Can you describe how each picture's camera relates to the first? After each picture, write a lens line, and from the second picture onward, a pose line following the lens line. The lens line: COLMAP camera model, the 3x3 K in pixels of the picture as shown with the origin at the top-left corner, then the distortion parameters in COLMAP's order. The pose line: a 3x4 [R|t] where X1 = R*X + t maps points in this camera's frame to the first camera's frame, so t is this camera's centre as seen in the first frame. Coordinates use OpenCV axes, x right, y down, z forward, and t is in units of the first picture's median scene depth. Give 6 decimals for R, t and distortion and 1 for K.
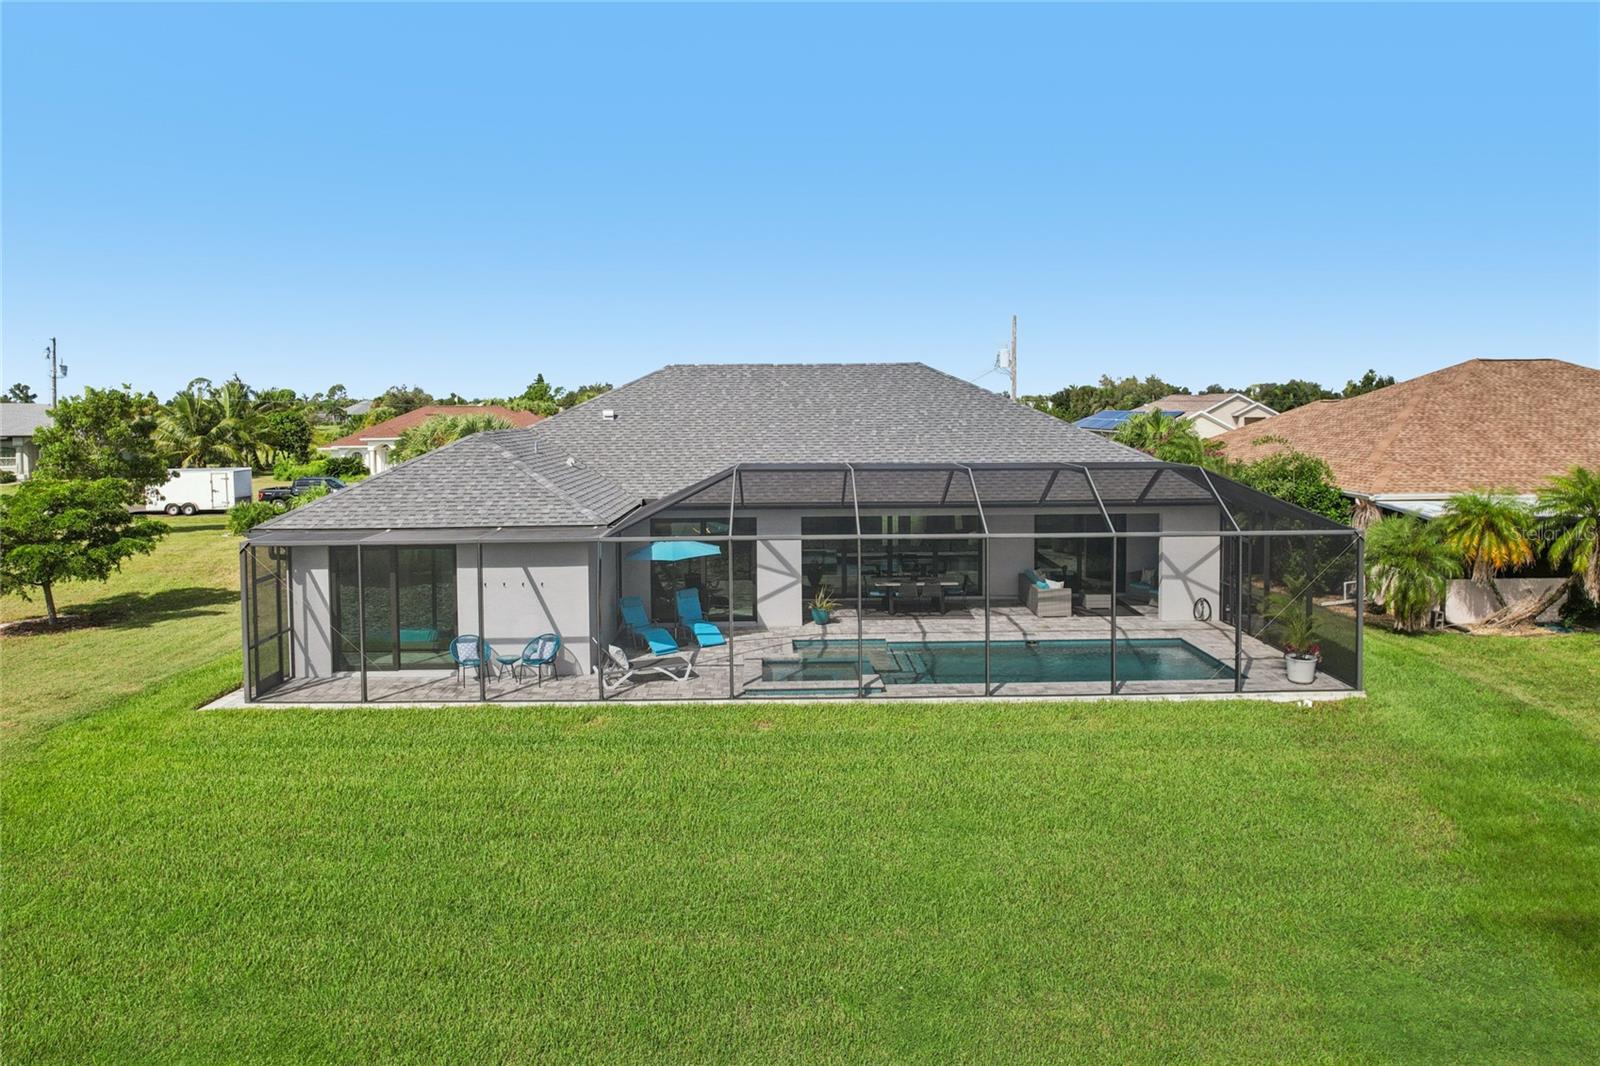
lens RADIAL K [[1136.7, 0, 800.0], [0, 1136.7, 533.0], [0, 0, 1]] dist [-0.166385, 0.215742]
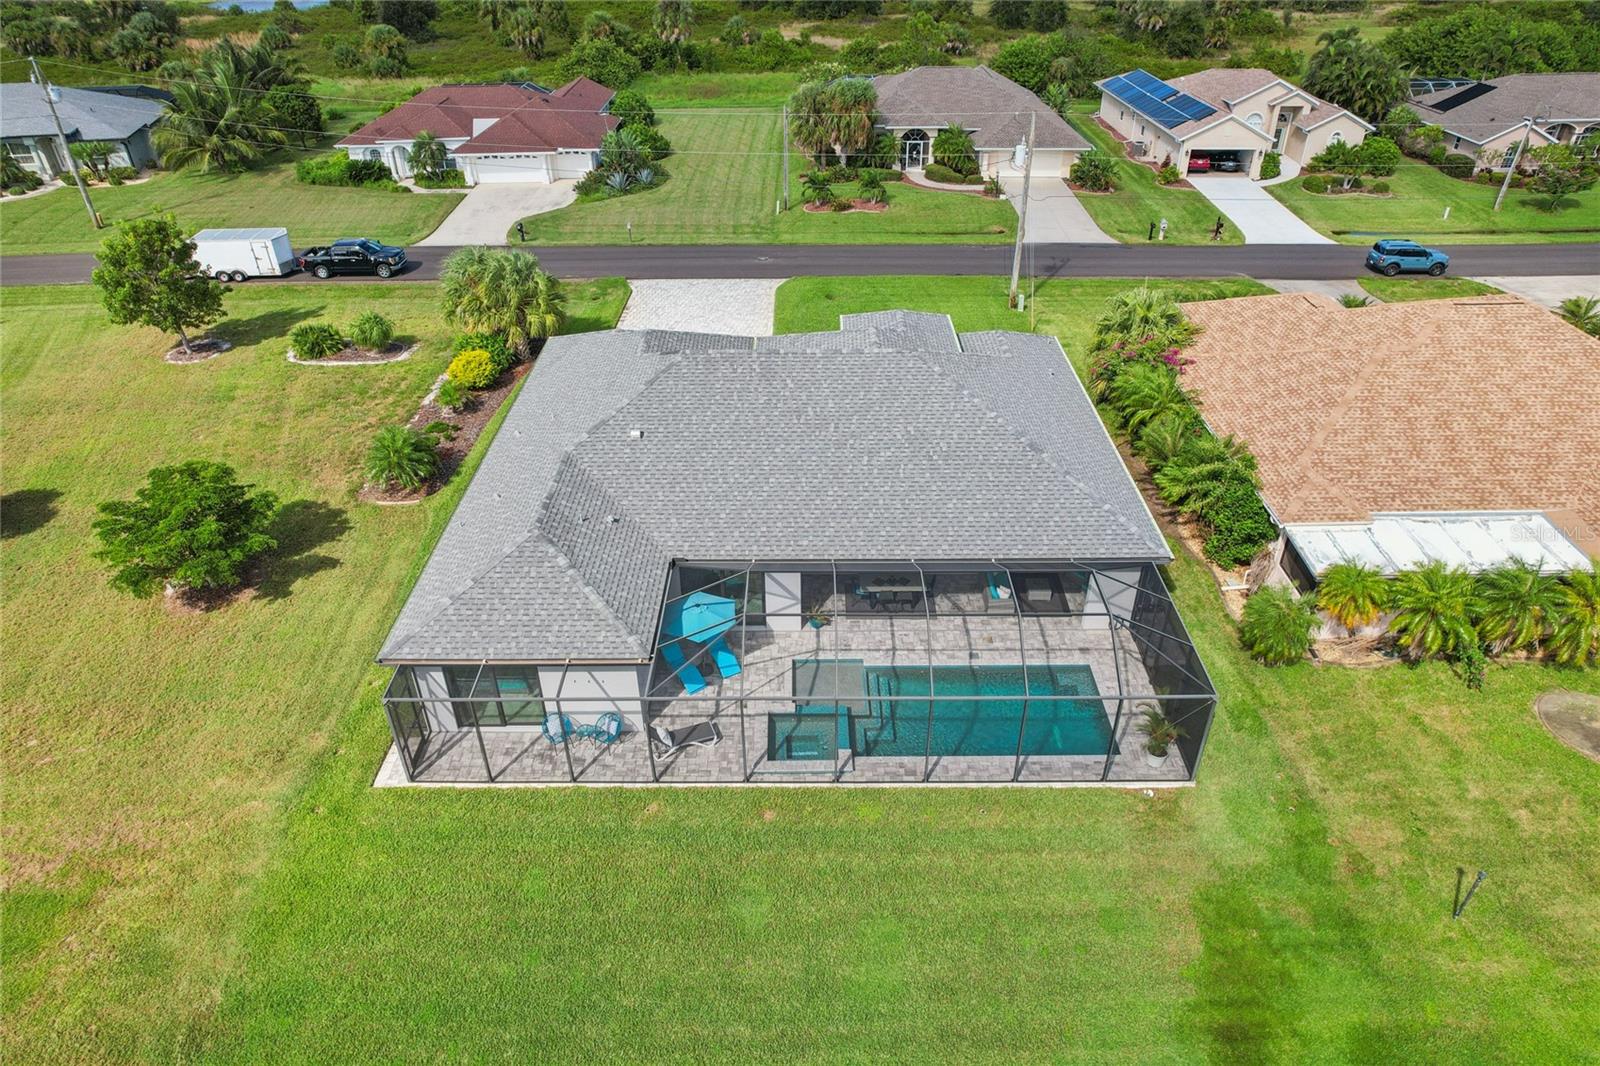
lens RADIAL K [[1136.7, 0, 800.0], [0, 1136.7, 533.0], [0, 0, 1]] dist [-0.166385, 0.215742]
pose [[0.999606, 0.016776, -0.022505, 0.028035], [-0.001692, 0.836295, 0.548277, -0.718079], [0.028019, -0.548023, 0.835994, -0.018404]]
